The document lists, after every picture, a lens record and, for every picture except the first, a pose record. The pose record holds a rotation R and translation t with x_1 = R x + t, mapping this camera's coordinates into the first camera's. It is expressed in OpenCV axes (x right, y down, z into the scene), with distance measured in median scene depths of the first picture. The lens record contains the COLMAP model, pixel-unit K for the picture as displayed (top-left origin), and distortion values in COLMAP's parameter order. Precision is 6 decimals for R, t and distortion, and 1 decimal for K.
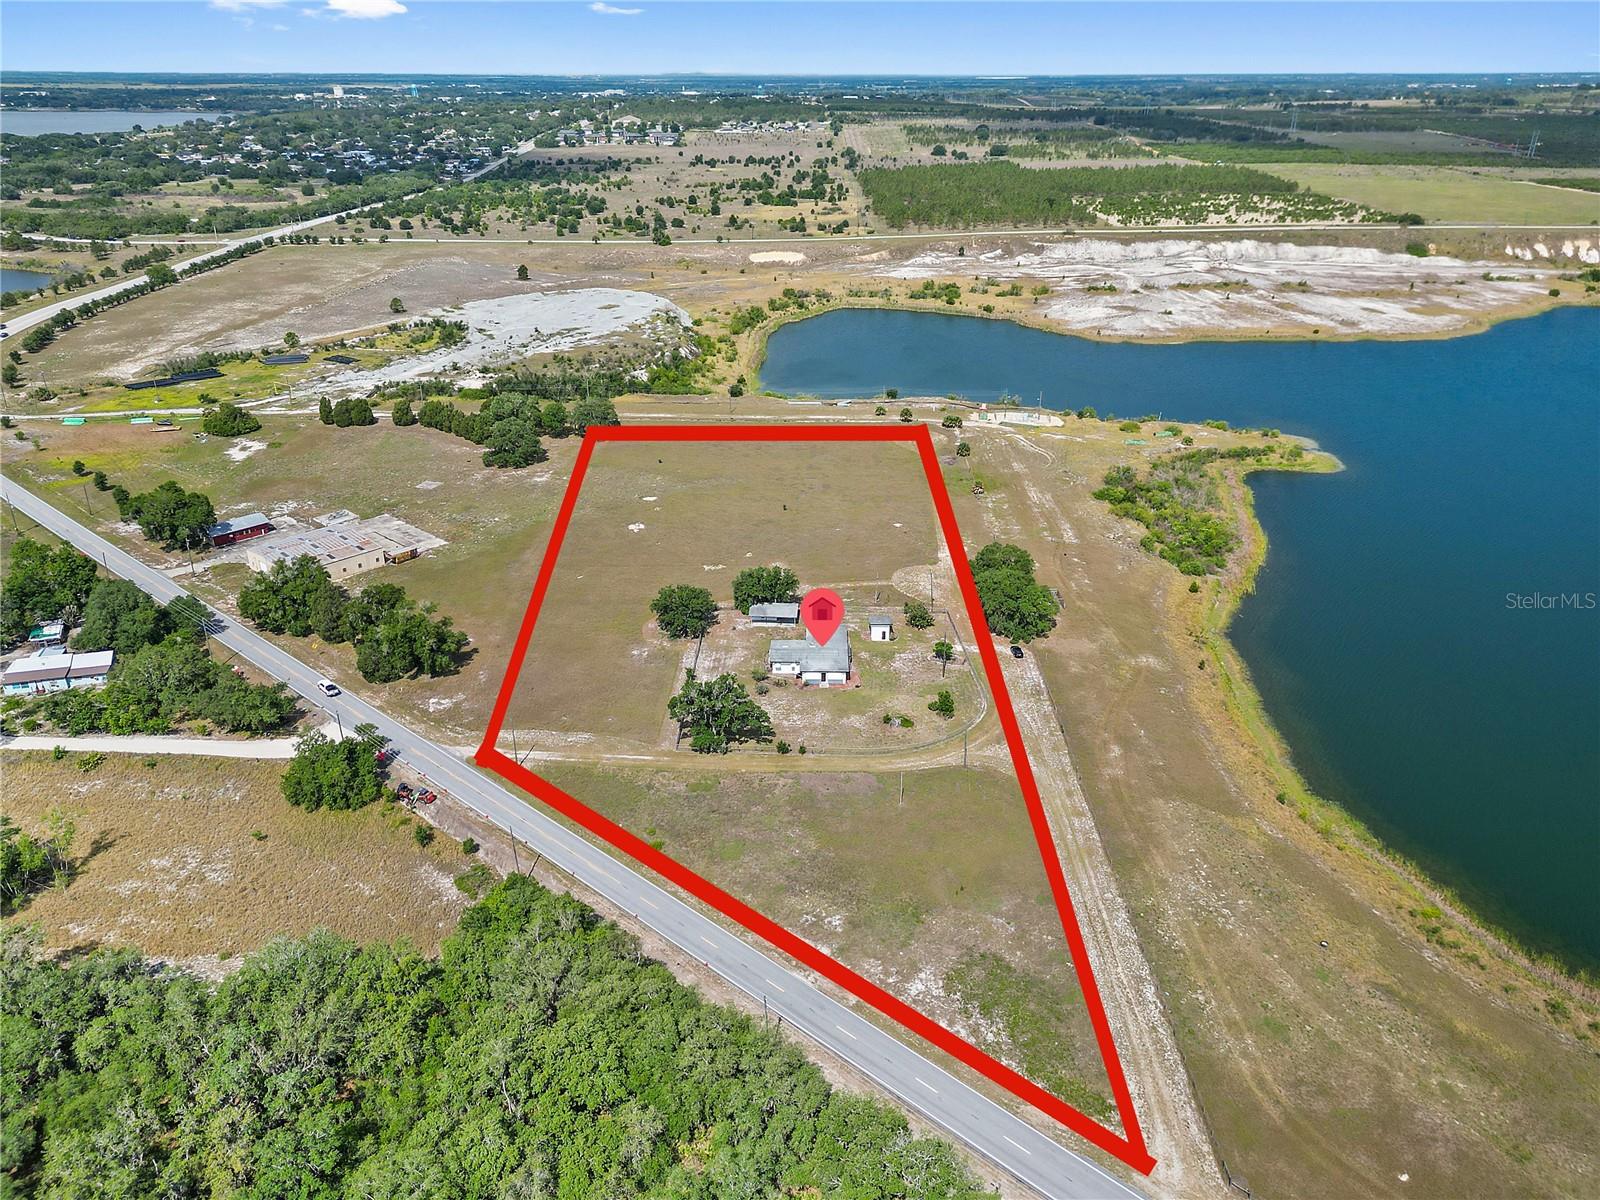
lens RADIAL K [[1135.0, 0, 797.6], [0, 1135.0, 596.8], [0, 0, 1]] dist [0.071371, -0.066839]
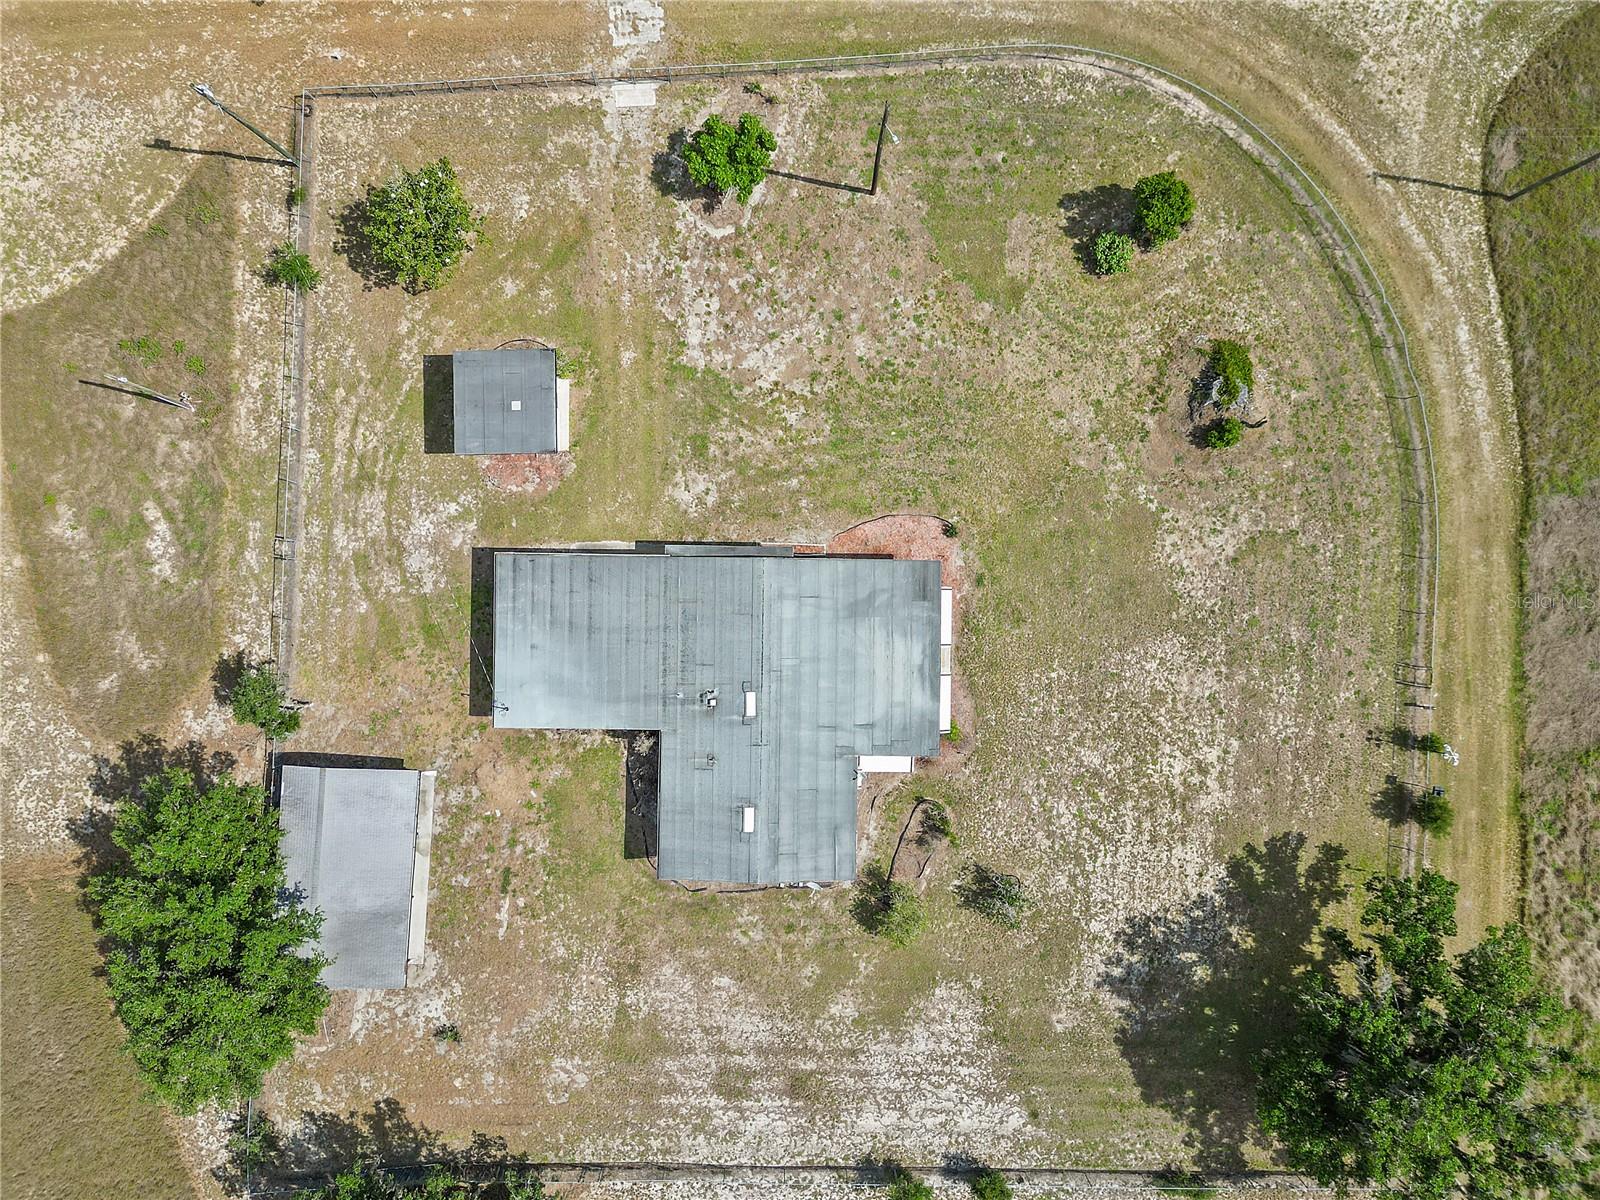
lens RADIAL K [[1135.0, 0, 798.3], [0, 1135.0, 600.4], [0, 0, 1]] dist [0.071371, -0.066839]
pose [[-0.001909, -0.999998, -0.000911, 0.033080], [0.397763, -0.001595, 0.917487, -0.159460], [-0.917486, 0.001389, 0.397765, 0.833596]]
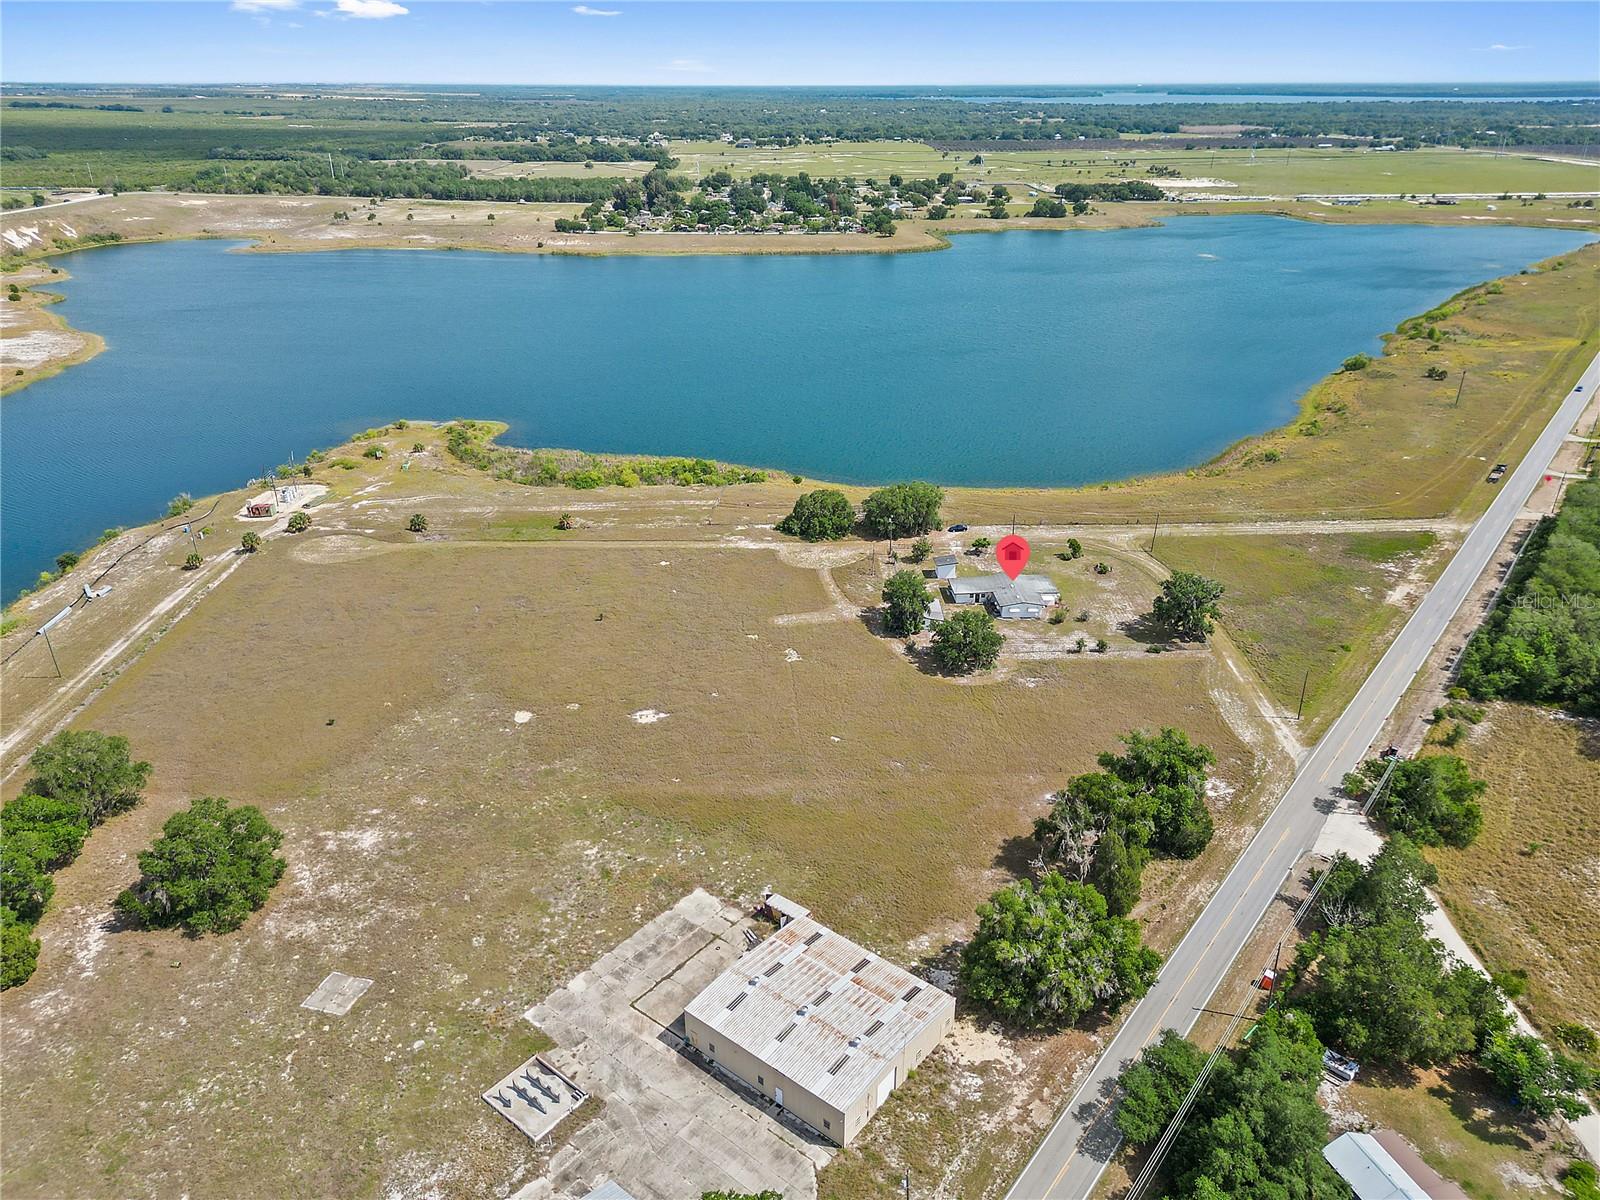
lens RADIAL K [[1135.0, 0, 795.4], [0, 1135.0, 604.0], [0, 0, 1]] dist [0.071371, -0.066839]
pose [[-0.056357, -0.415718, 0.907746, -0.874729], [0.419479, 0.815192, 0.399374, -0.416707], [-0.906014, 0.403288, 0.128444, 0.981096]]
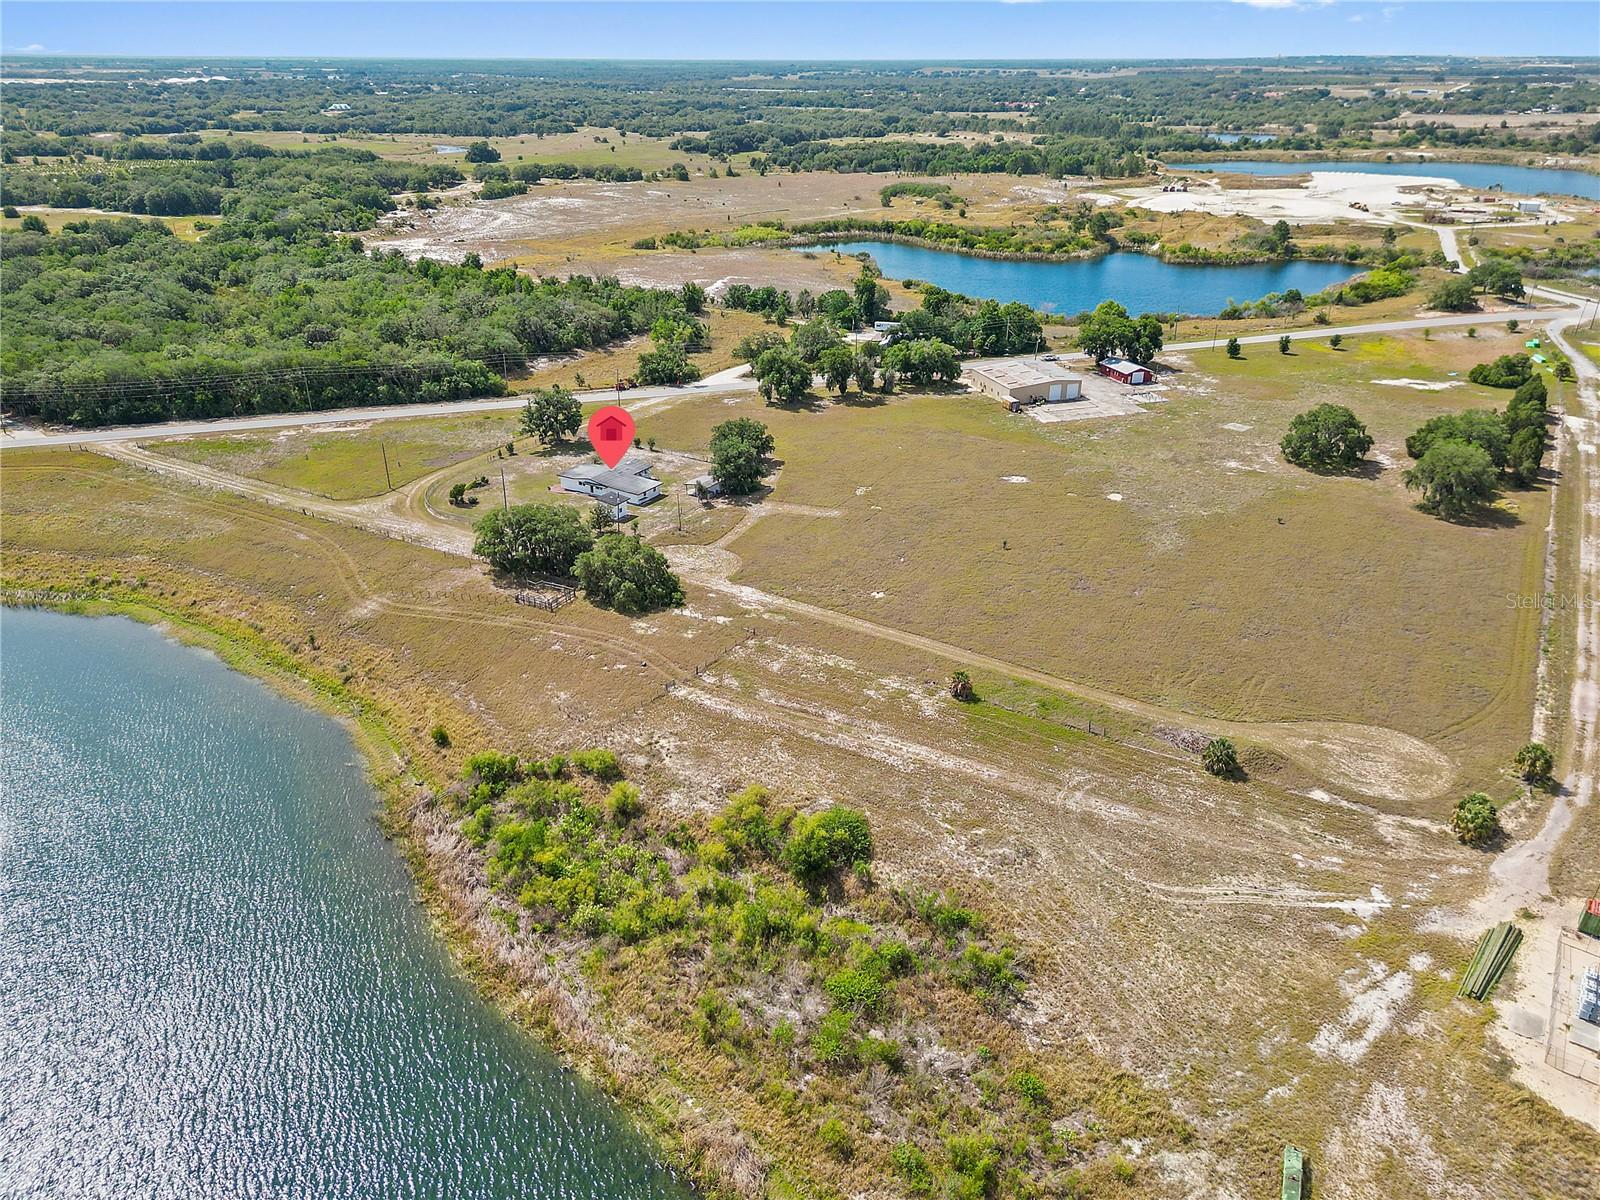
lens RADIAL K [[1135.0, 0, 796.0], [0, 1135.0, 595.6], [0, 0, 1]] dist [0.071371, -0.066839]
pose [[-0.496490, 0.369226, -0.785601, 0.751664], [-0.364559, 0.732649, 0.574736, -0.506482], [0.787778, 0.571749, -0.229148, 1.347330]]
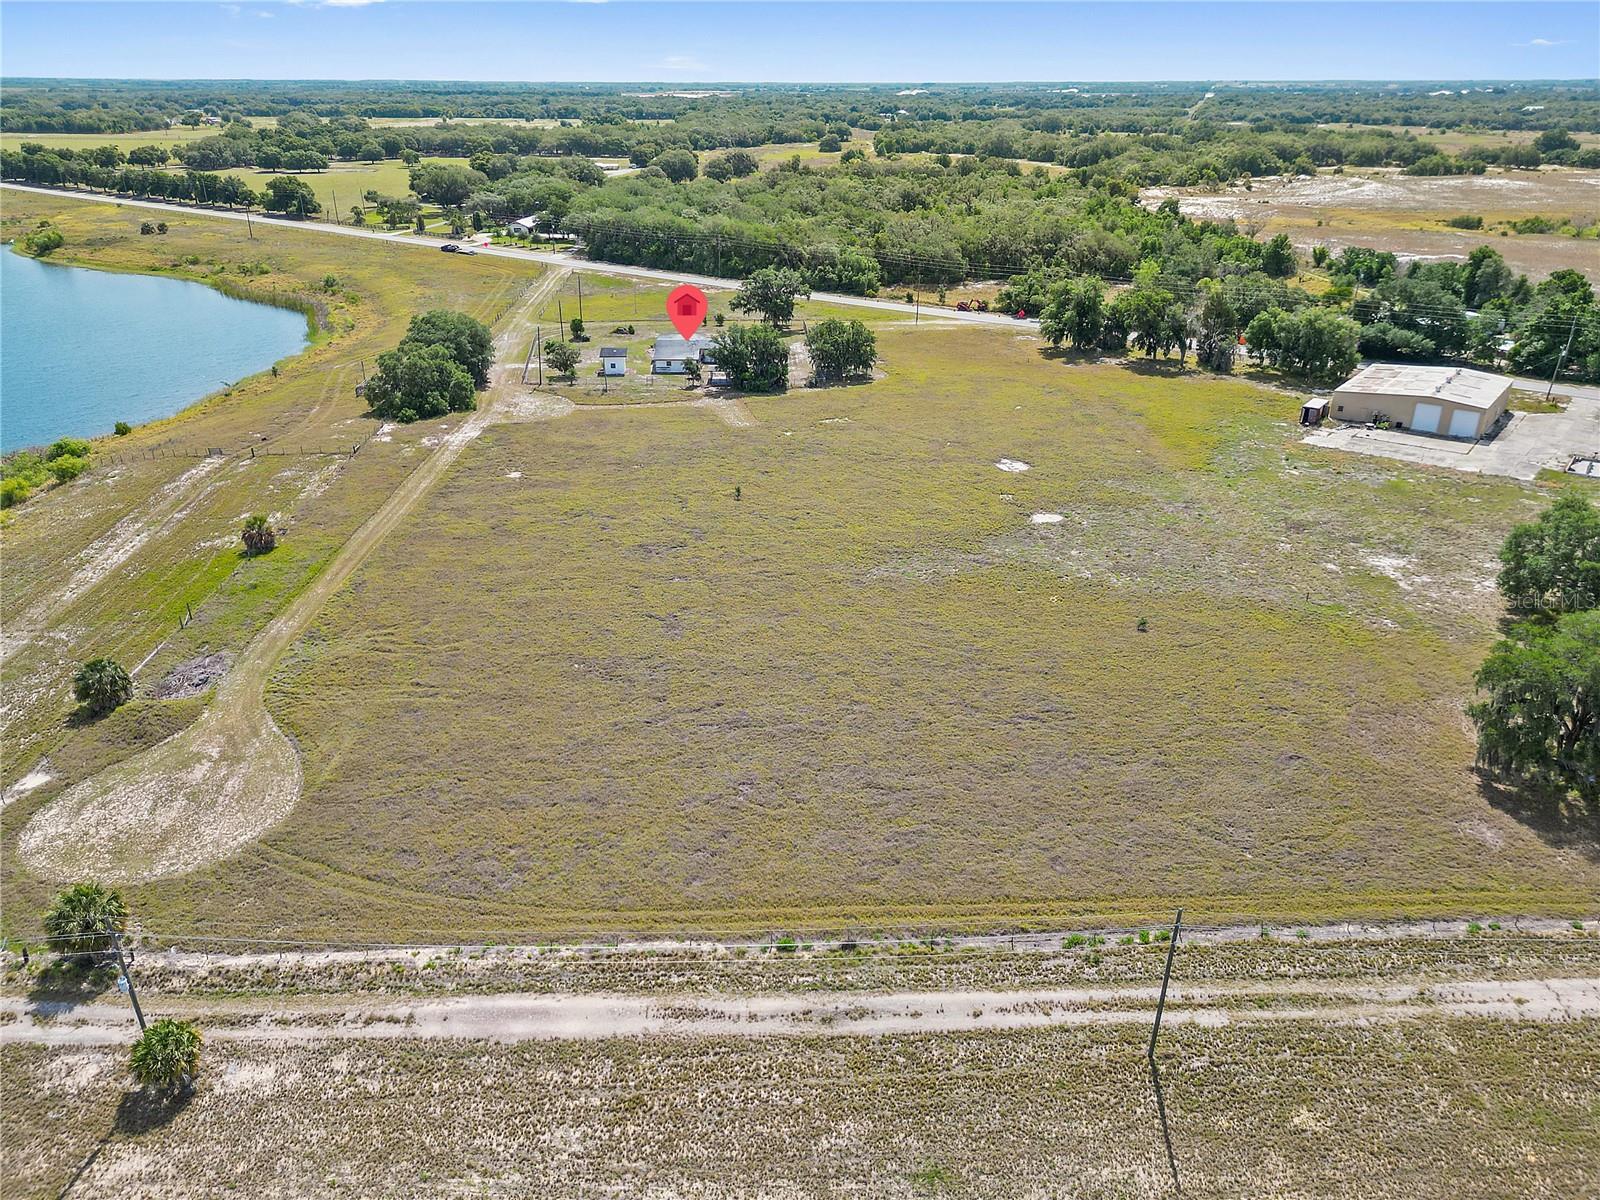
lens RADIAL K [[1135.0, 0, 800.7], [0, 1135.0, 596.8], [0, 0, 1]] dist [0.071371, -0.066839]
pose [[-0.997319, 0.027342, -0.067876, -0.005494], [-0.033388, 0.655368, 0.754572, -0.514572], [0.065116, 0.754815, -0.652698, 1.687140]]
